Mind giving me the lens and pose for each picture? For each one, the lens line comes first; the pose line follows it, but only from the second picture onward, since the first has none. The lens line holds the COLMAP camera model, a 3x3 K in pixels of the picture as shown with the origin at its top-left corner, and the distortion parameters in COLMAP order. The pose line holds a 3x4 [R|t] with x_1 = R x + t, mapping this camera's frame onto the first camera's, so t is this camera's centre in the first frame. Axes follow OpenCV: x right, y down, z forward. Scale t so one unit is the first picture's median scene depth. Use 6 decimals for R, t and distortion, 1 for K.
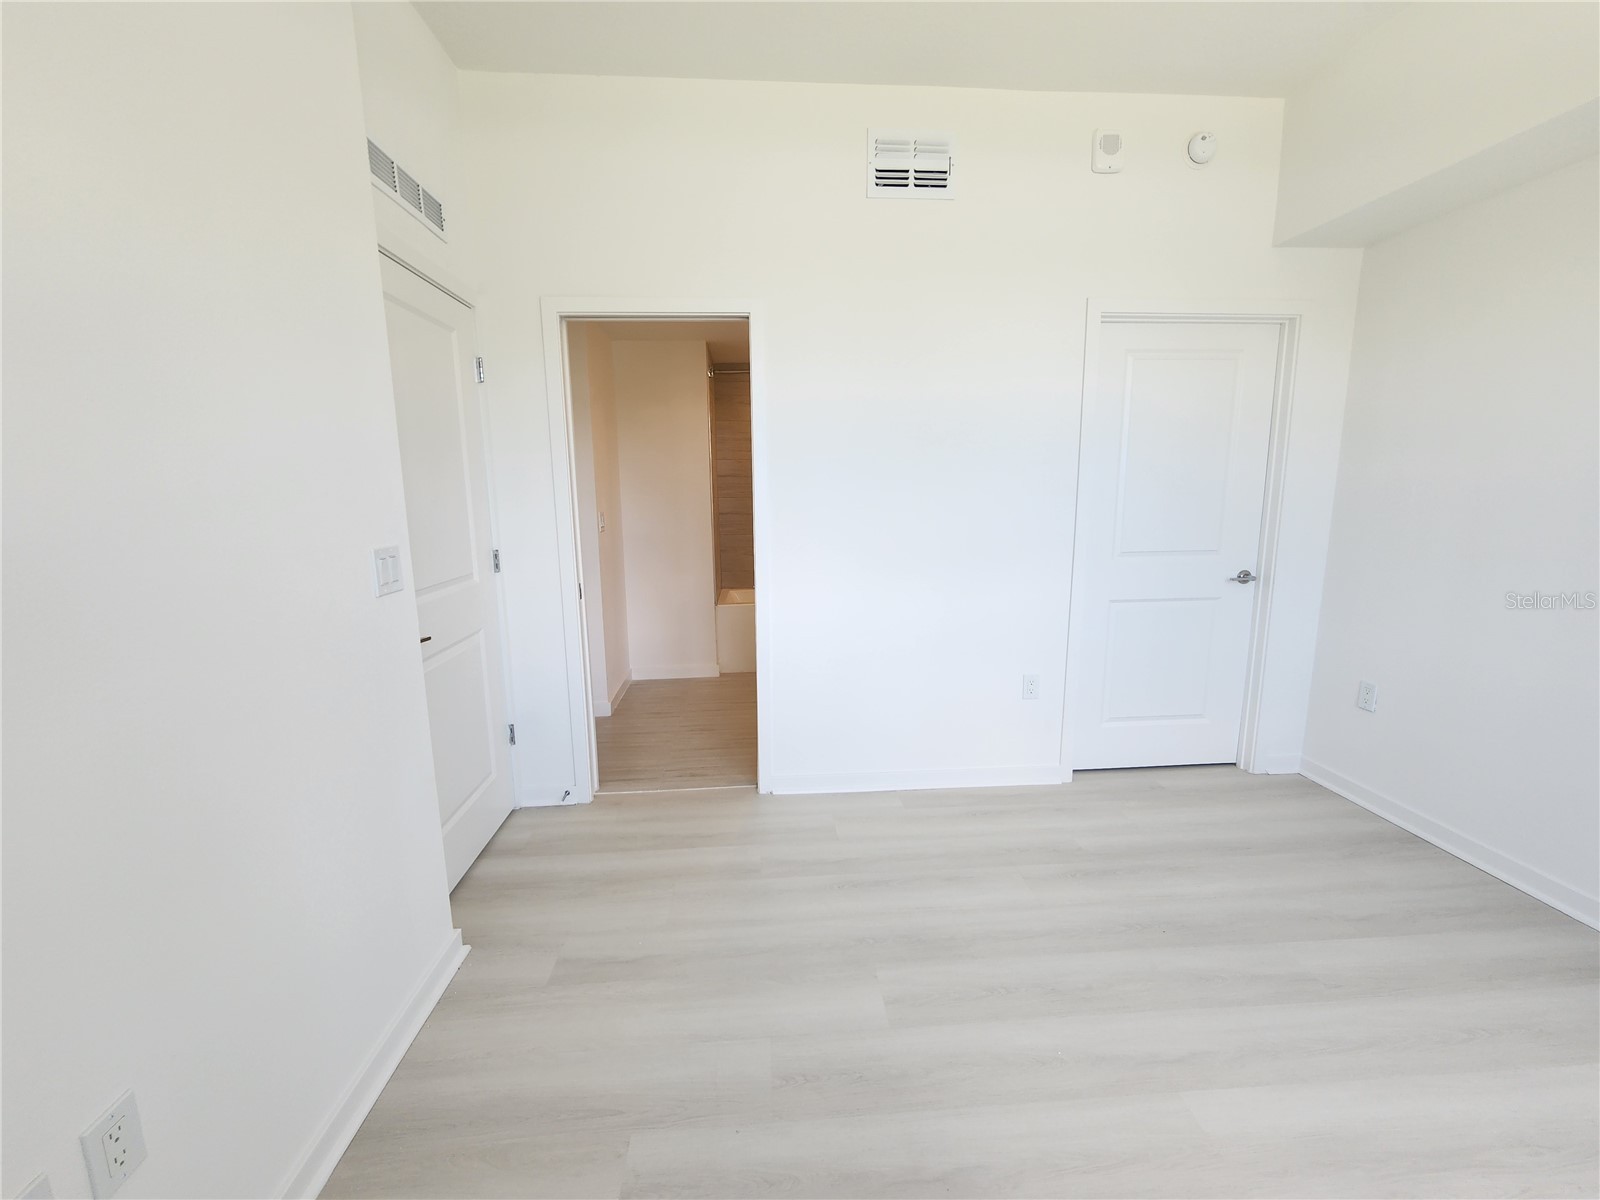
lens RADIAL K [[660.0, 0, 802.1], [0, 660.0, 595.4], [0, 0, 1]] dist [-0.000736, 0.000226]
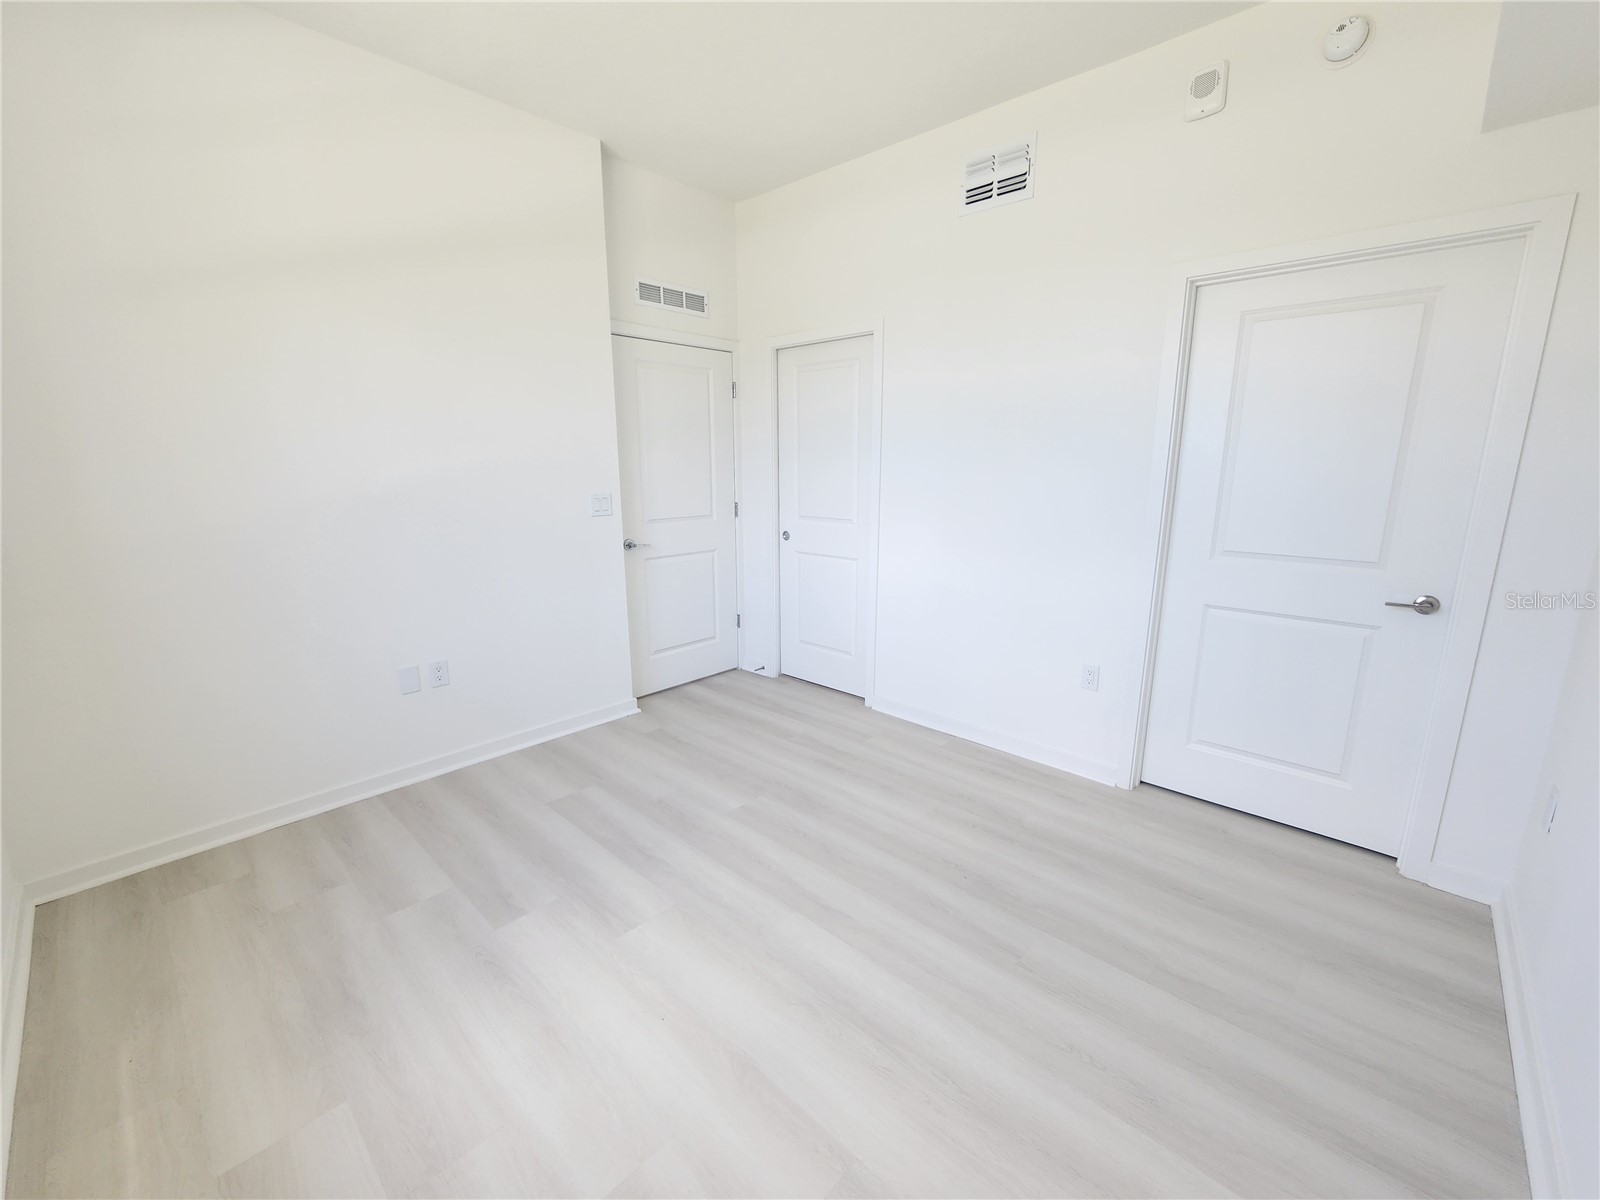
lens RADIAL K [[660.0, 0, 802.1], [0, 660.0, 595.4], [0, 0, 1]] dist [-0.000736, 0.000226]
pose [[0.681419, 0.158841, -0.714449, 0.847319], [-0.127846, 0.986990, 0.097499, -0.025125], [0.720641, 0.024902, 0.692861, 0.015144]]
